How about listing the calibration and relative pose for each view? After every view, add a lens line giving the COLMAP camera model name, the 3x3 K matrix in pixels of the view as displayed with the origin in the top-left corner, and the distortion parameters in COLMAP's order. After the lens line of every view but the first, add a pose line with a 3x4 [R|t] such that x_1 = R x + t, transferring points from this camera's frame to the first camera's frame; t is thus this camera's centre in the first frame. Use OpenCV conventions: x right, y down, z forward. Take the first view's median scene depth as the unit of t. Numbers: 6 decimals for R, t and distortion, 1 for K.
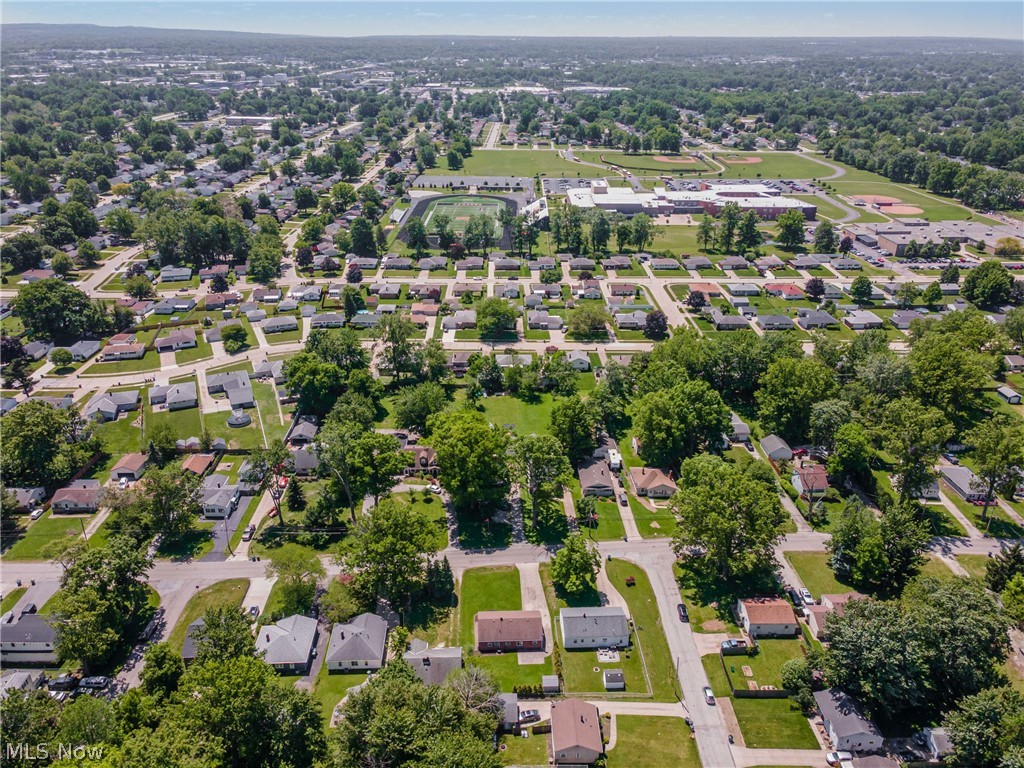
lens RADIAL K [[754.4, 0, 512.0], [0, 754.4, 384.0], [0, 0, 1]] dist [0.011387, 0.058650]
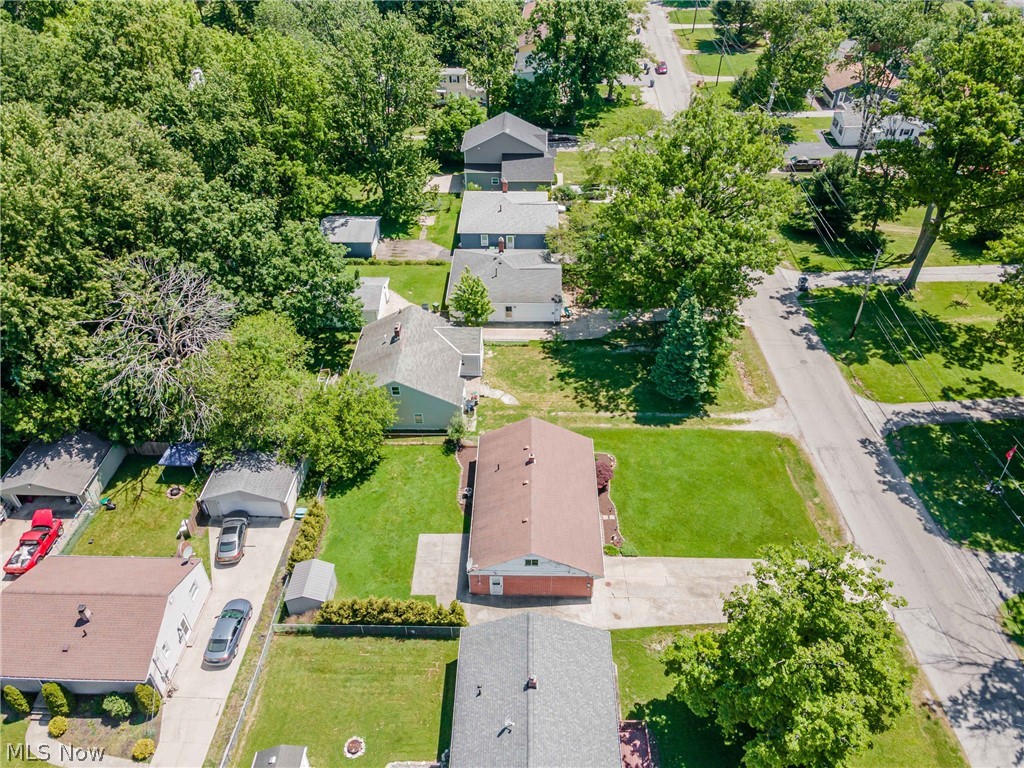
lens RADIAL K [[764.6, 0, 512.0], [0, 764.6, 384.0], [0, 0, 1]] dist [0.002586, 0.055103]
pose [[-0.066279, 0.617755, -0.783572, 0.193376], [-0.417702, 0.695999, 0.584046, 0.067703], [0.906163, 0.366010, 0.211908, 0.729996]]
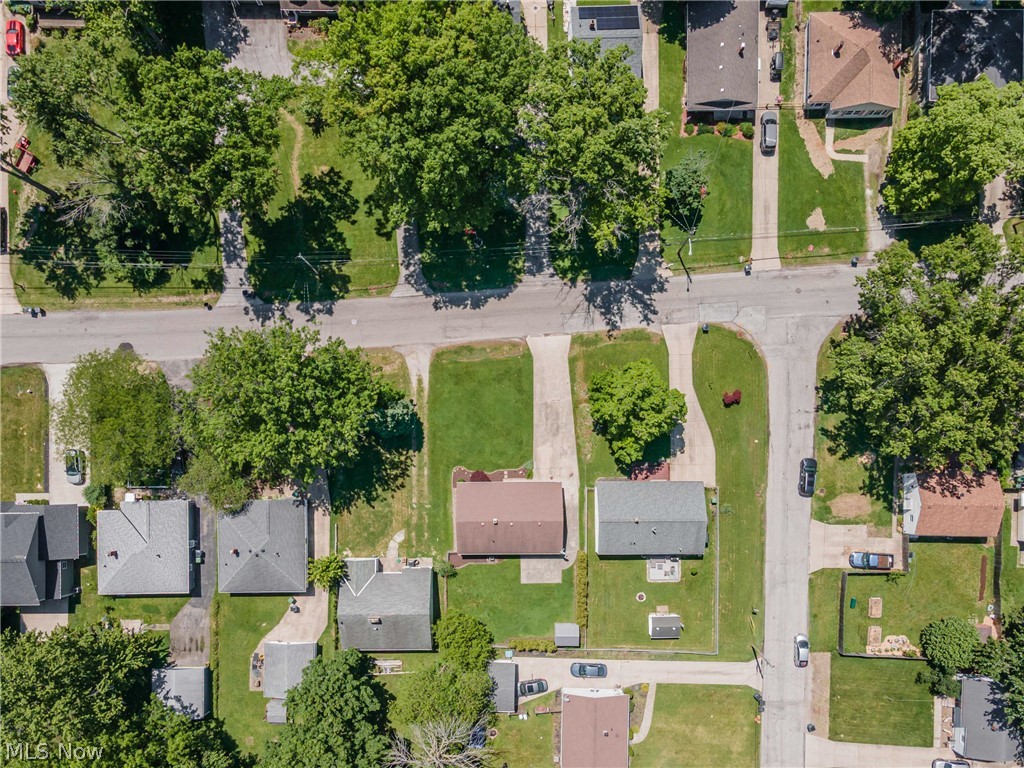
lens RADIAL K [[764.6, 0, 512.0], [0, 764.6, 384.0], [0, 0, 1]] dist [0.002586, 0.055103]
pose [[0.999271, 0.035670, -0.013572, 0.002786], [-0.001308, 0.387401, 0.921910, -0.230366], [0.038142, -0.921221, 0.387165, 0.704575]]
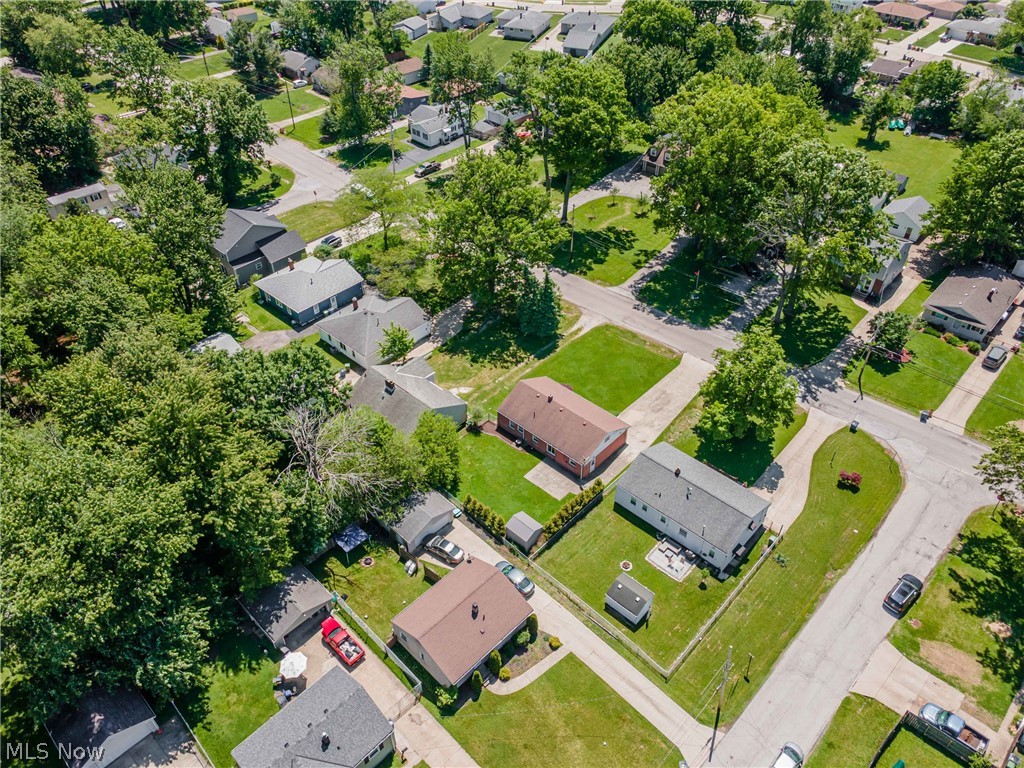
lens RADIAL K [[754.4, 0, 512.0], [0, 754.4, 384.0], [0, 0, 1]] dist [0.011387, 0.058650]
pose [[0.702897, 0.456130, -0.545785, 0.214284], [-0.294022, 0.885014, 0.360974, 0.086571], [0.647678, -0.093255, 0.756186, 0.451000]]
